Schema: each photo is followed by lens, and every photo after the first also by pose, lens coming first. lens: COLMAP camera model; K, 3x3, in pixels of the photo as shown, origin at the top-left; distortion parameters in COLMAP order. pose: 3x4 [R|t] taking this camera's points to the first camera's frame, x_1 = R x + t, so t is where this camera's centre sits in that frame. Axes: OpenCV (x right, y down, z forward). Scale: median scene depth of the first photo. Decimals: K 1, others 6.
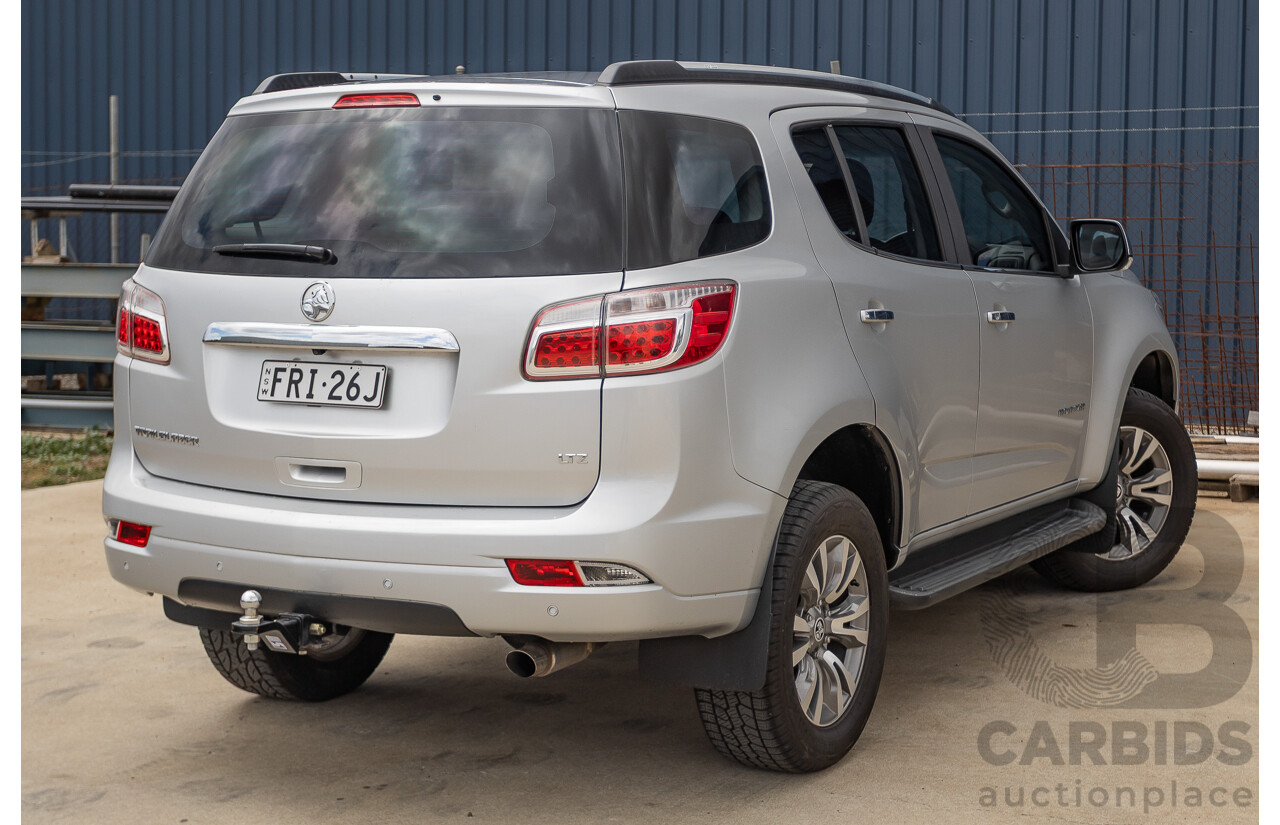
lens RADIAL K [[2248.5, 0, 640.0], [0, 2248.5, 412.5], [0, 0, 1]] dist [-0.003485, -0.024215]
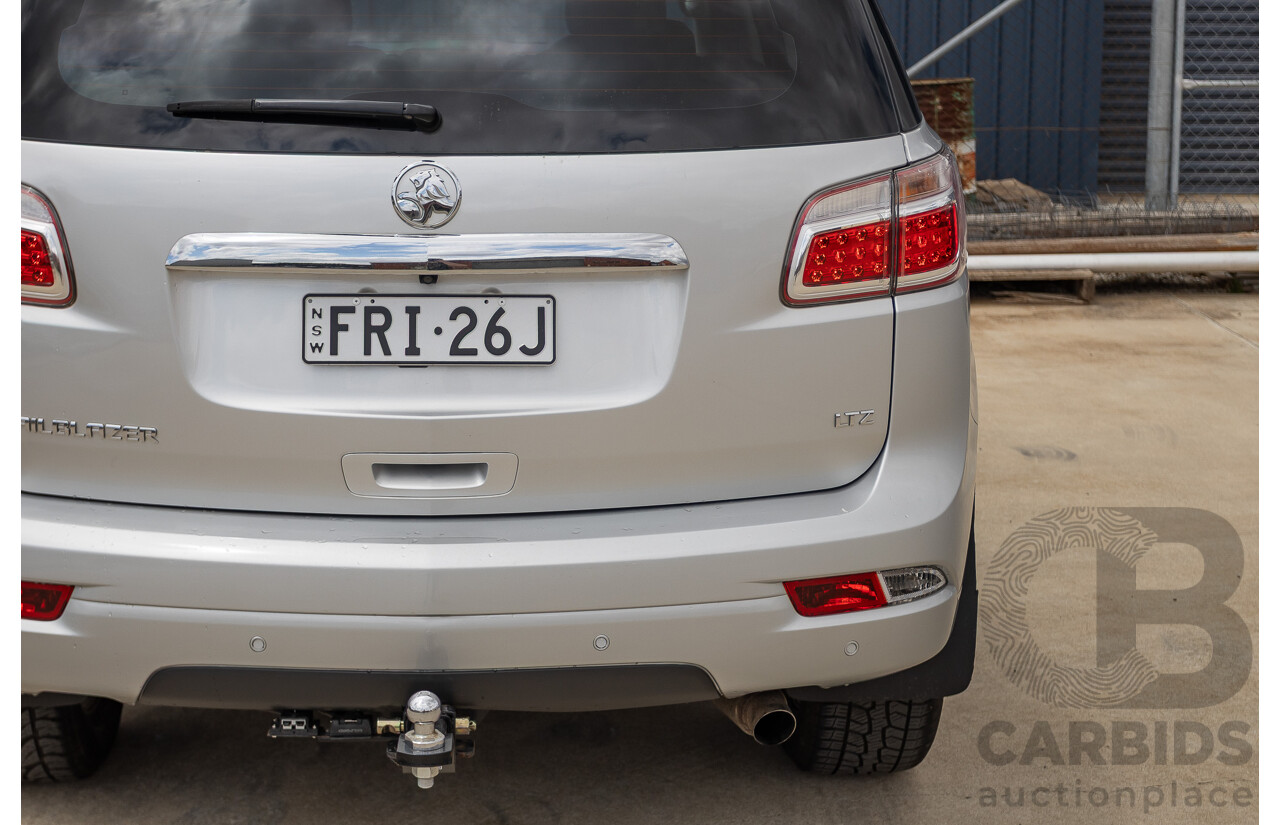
lens RADIAL K [[2186.8, 0, 640.0], [0, 2186.8, 412.5], [0, 0, 1]] dist [-0.011625, 0.042660]
pose [[0.847000, -0.099735, 0.522154, -0.403320], [0.039038, 0.991260, 0.126013, -0.062735], [-0.530158, -0.086349, 0.843490, 0.466043]]
